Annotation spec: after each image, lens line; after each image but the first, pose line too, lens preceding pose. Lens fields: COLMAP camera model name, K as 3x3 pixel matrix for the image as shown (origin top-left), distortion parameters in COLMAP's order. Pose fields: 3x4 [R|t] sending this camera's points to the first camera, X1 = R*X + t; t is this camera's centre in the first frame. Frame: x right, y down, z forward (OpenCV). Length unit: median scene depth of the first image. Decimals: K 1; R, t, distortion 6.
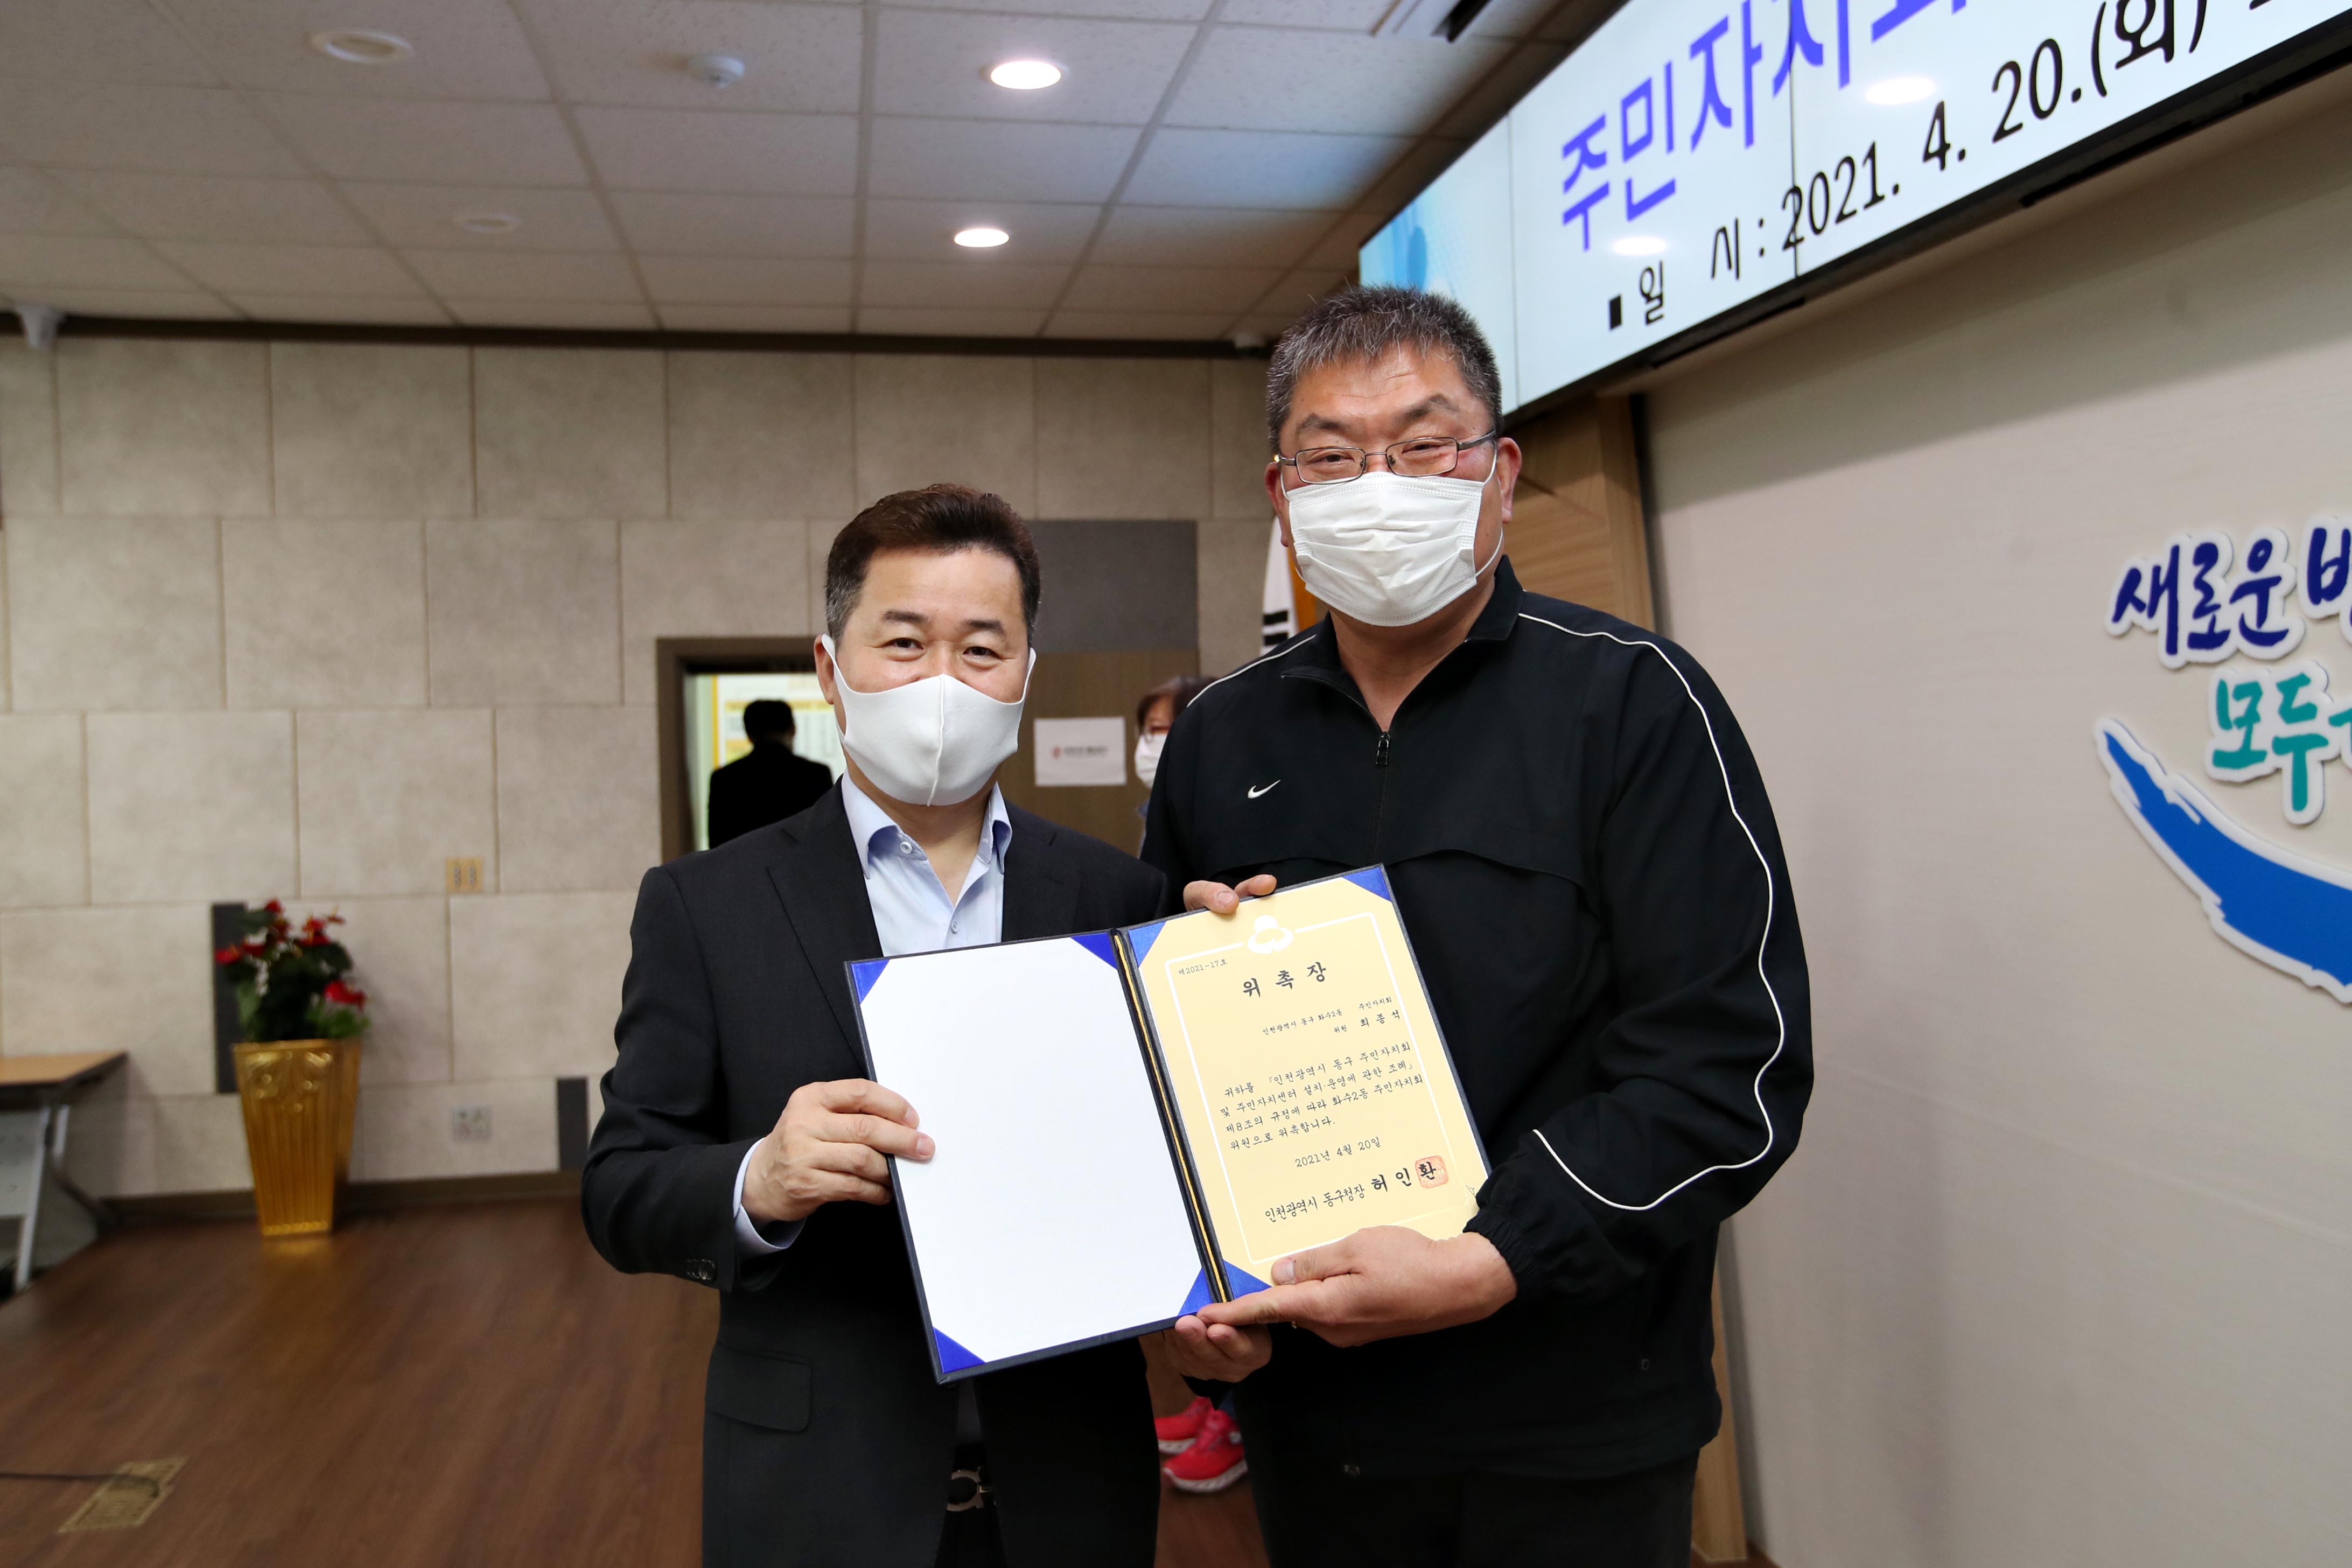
lens RADIAL K [[1854.3, 0, 1176.0], [0, 1854.3, 784.0], [0, 0, 1]] dist [-0.027629, 0.082530]
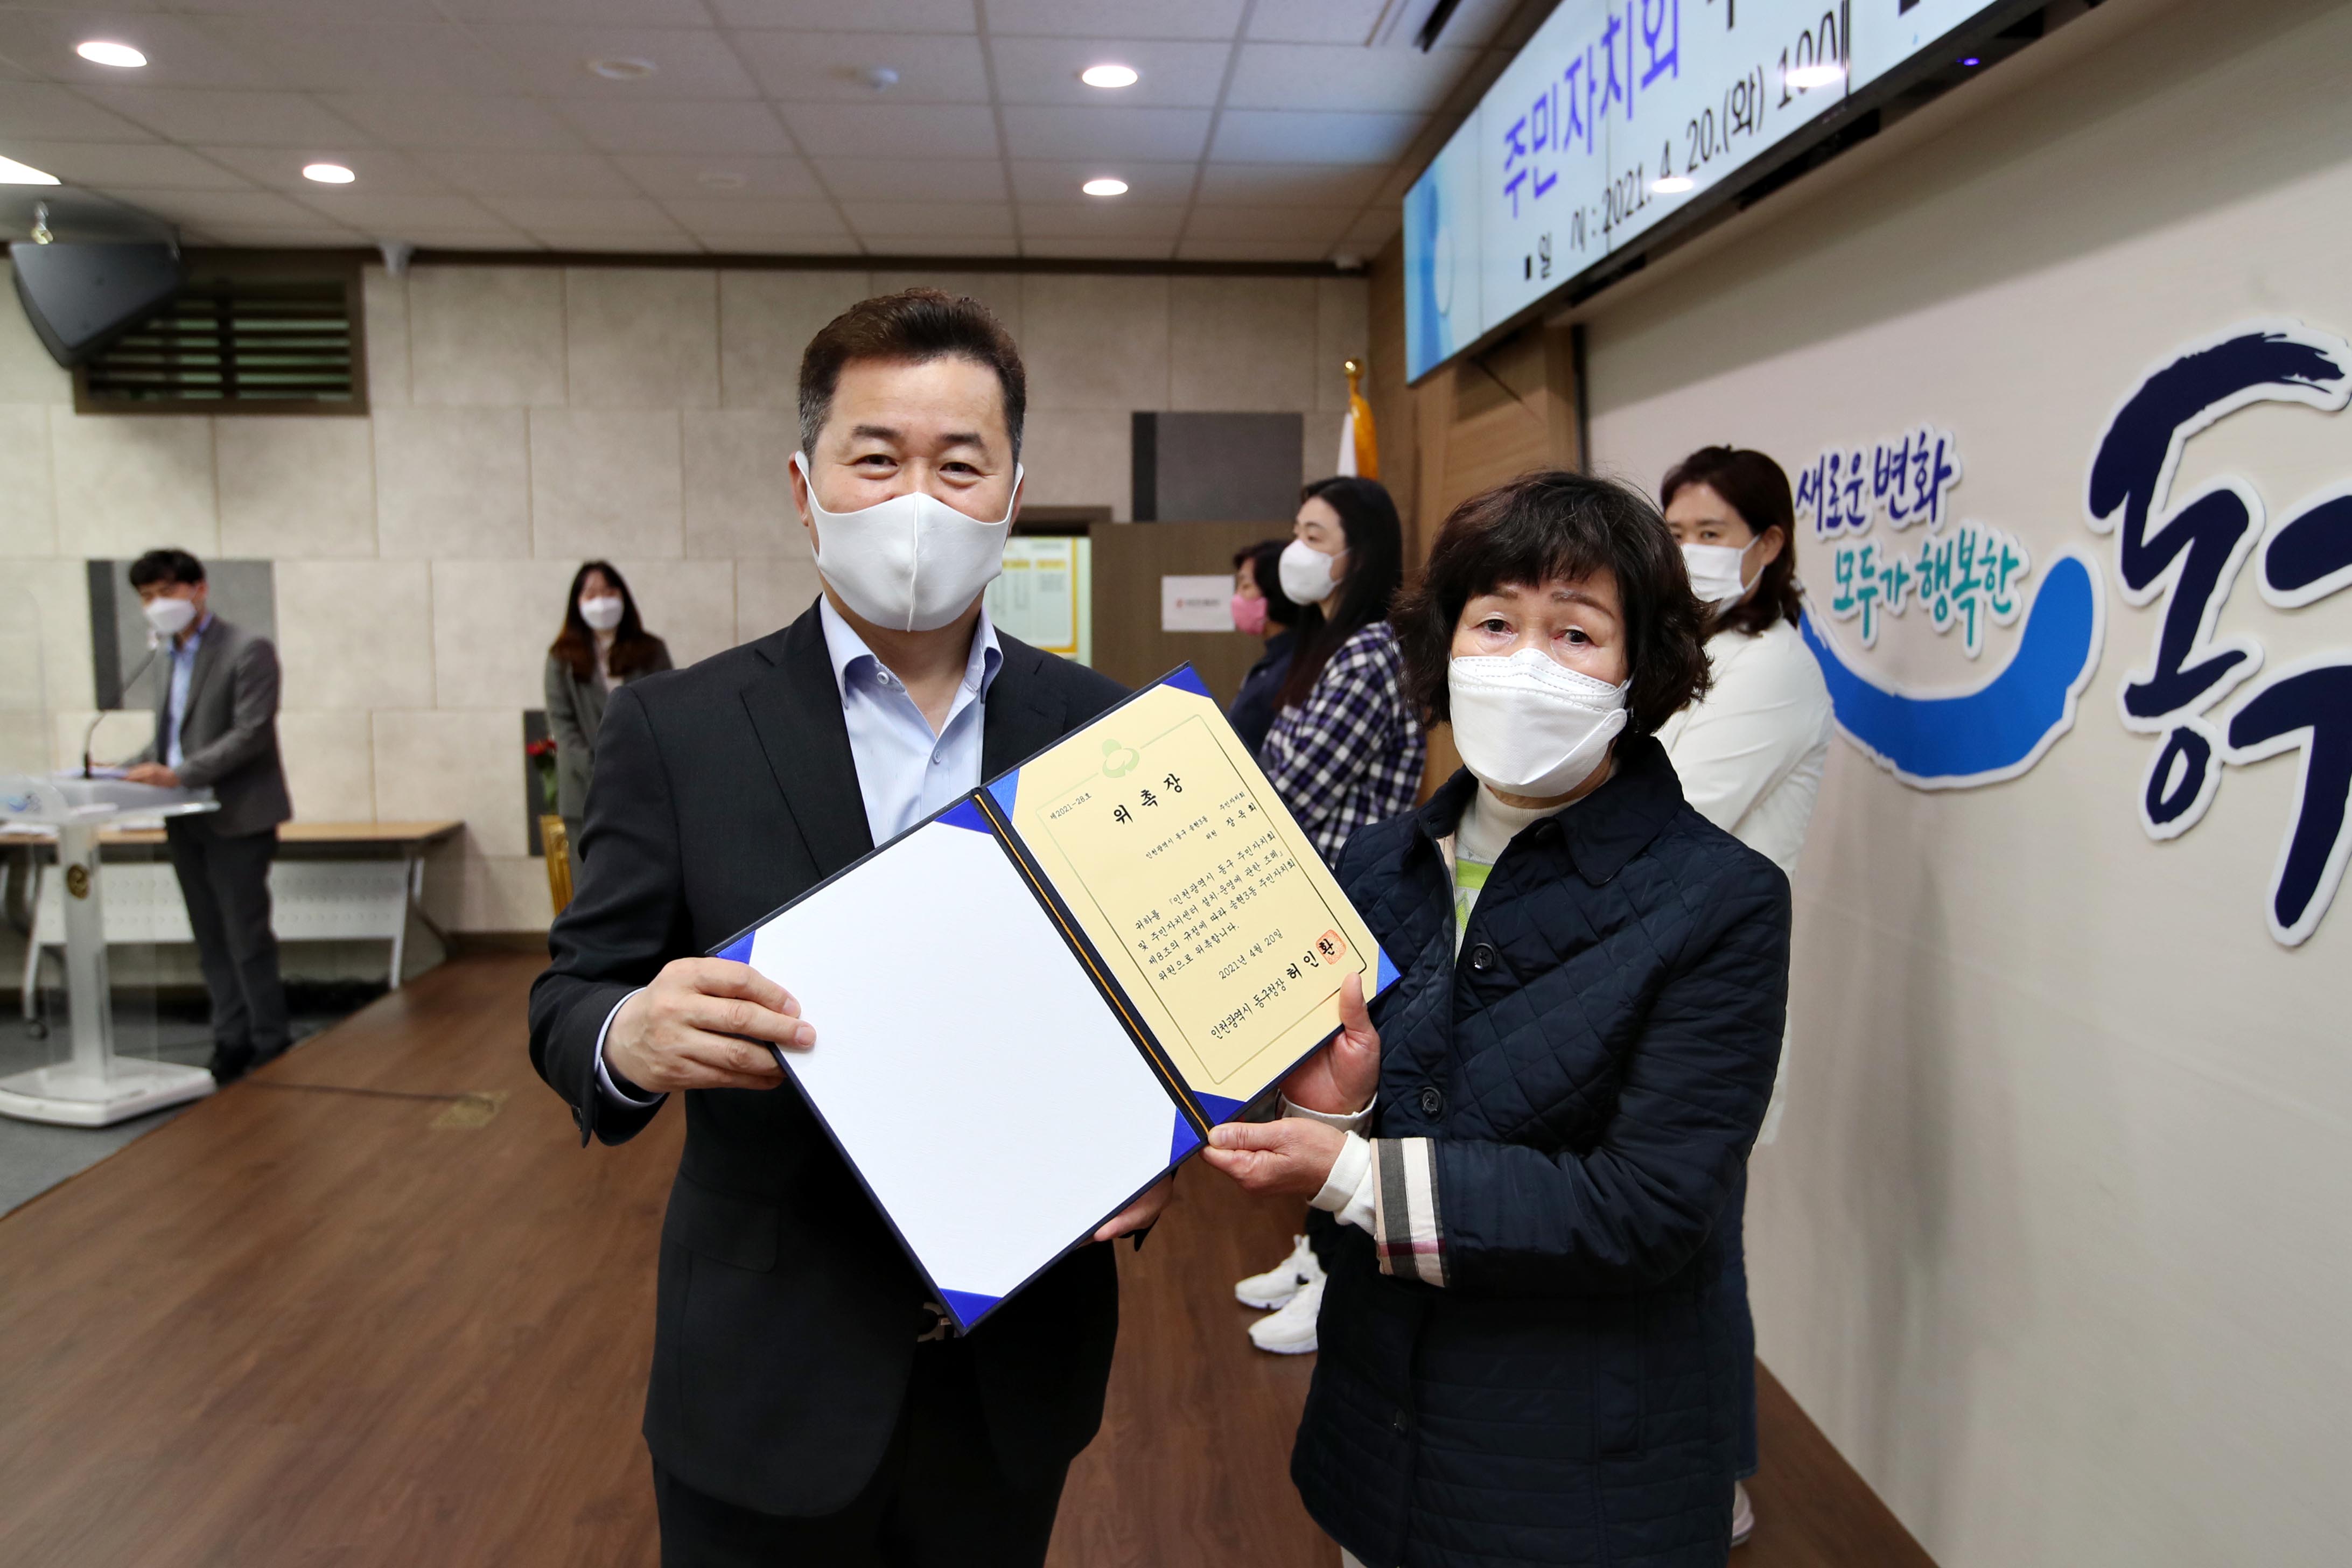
lens RADIAL K [[1718.0, 0, 1218.1], [0, 1718.0, 764.4], [0, 0, 1]] dist [-0.029601, 0.051589]
pose [[0.995026, 0.026492, -0.096033, 0.078164], [-0.019869, 0.997400, 0.069275, 0.010460], [0.097618, -0.067023, 0.992965, -0.143249]]
